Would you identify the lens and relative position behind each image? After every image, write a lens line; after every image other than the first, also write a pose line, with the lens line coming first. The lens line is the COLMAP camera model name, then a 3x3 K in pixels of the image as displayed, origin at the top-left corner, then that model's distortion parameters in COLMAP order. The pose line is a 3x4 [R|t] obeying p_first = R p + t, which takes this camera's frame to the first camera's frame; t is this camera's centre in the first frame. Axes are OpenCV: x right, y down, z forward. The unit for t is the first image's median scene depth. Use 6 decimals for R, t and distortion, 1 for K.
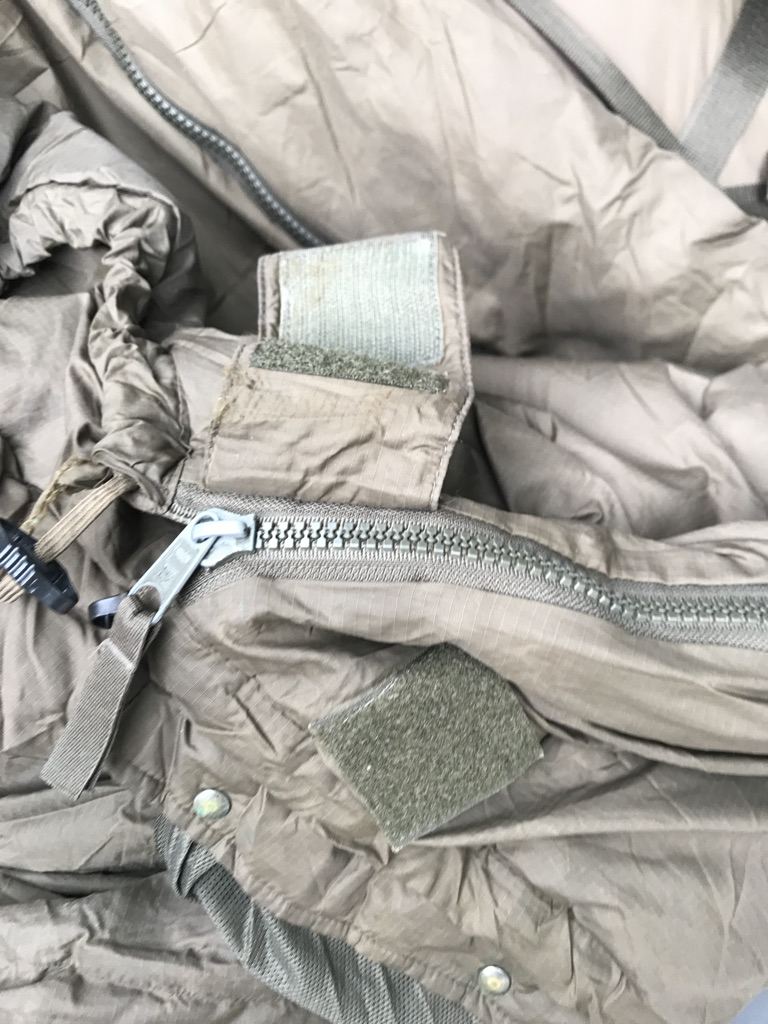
lens RADIAL K [[846.2, 0, 384.7], [0, 846.2, 508.2], [0, 0, 1]] dist [-0.002631, -0.011349]
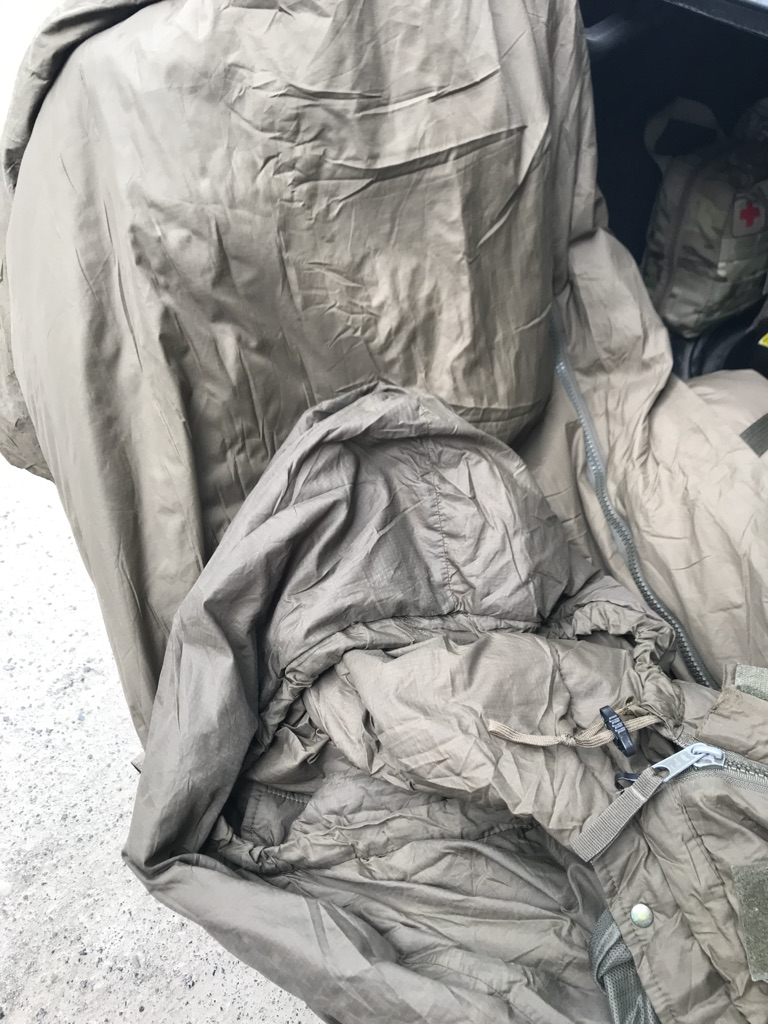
lens RADIAL K [[846.2, 0, 384.0], [0, 846.2, 510.2], [0, 0, 1]] dist [-0.002631, -0.011349]
pose [[0.901394, 0.268335, -0.339830, -0.316811], [-0.415711, 0.755856, -0.505833, 0.819166], [0.121130, 0.597226, 0.792874, -0.915090]]
